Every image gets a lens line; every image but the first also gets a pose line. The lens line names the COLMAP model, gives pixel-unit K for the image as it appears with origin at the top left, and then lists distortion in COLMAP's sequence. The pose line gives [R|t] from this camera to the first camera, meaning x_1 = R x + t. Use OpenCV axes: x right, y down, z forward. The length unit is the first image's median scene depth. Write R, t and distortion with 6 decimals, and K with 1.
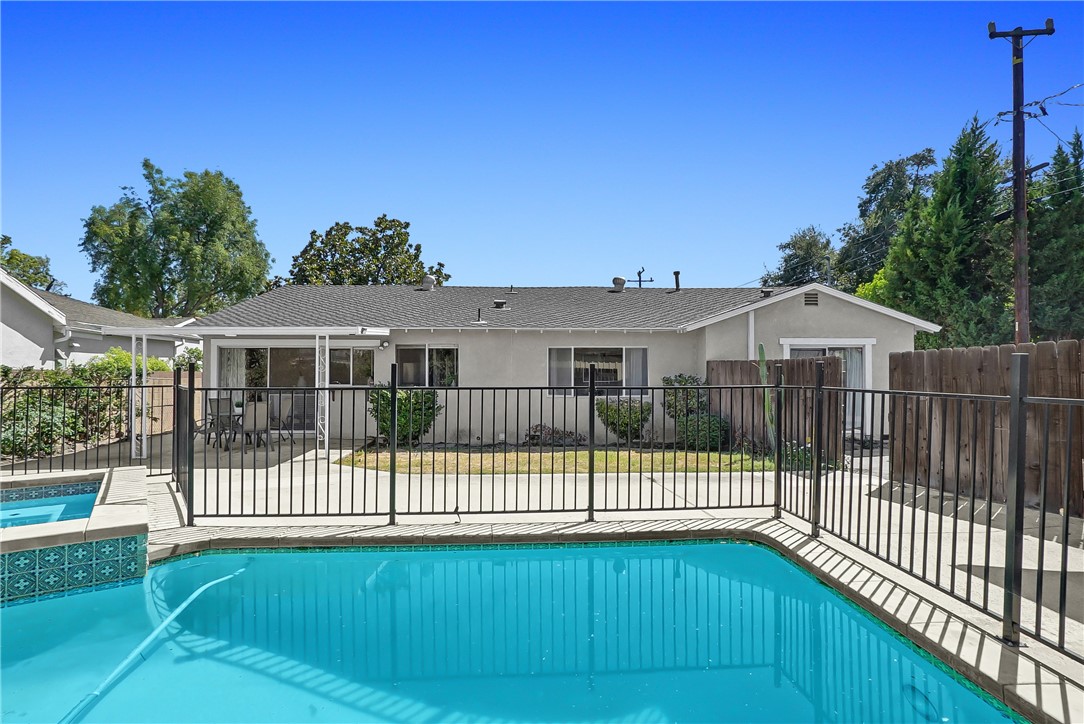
lens RADIAL K [[545.5, 0, 525.3], [0, 545.5, 373.1], [0, 0, 1]] dist [-0.011685, 0.000573]
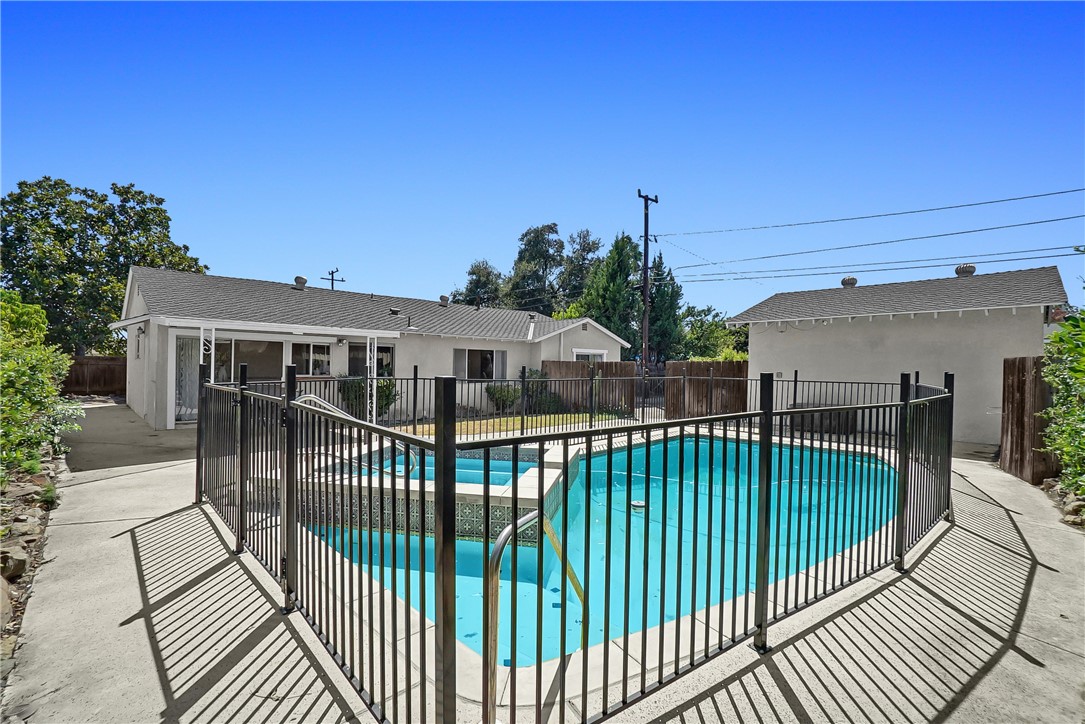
lens RADIAL K [[495.7, 0, 543.2], [0, 495.7, 360.9], [0, 0, 1]] dist [-0.032143, 0.001549]
pose [[0.742855, 0.020554, 0.669137, -0.561561], [-0.016844, 0.999786, -0.012011, -0.003188], [-0.669241, -0.002348, 0.743042, -0.092284]]
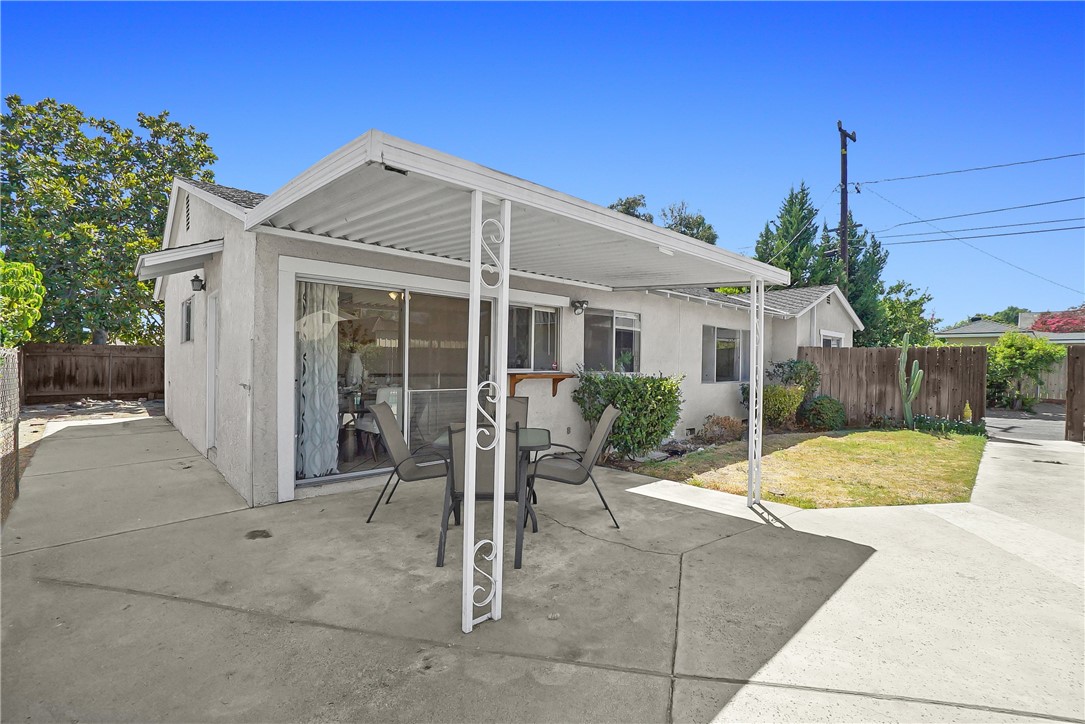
lens RADIAL K [[495.7, 0, 551.1], [0, 495.7, 364.1], [0, 0, 1]] dist [-0.032143, 0.001549]
pose [[0.758305, 0.007663, 0.651855, -0.564576], [-0.014130, 0.999889, 0.004683, 0.011205], [-0.651747, -0.012762, 0.758329, 0.495289]]
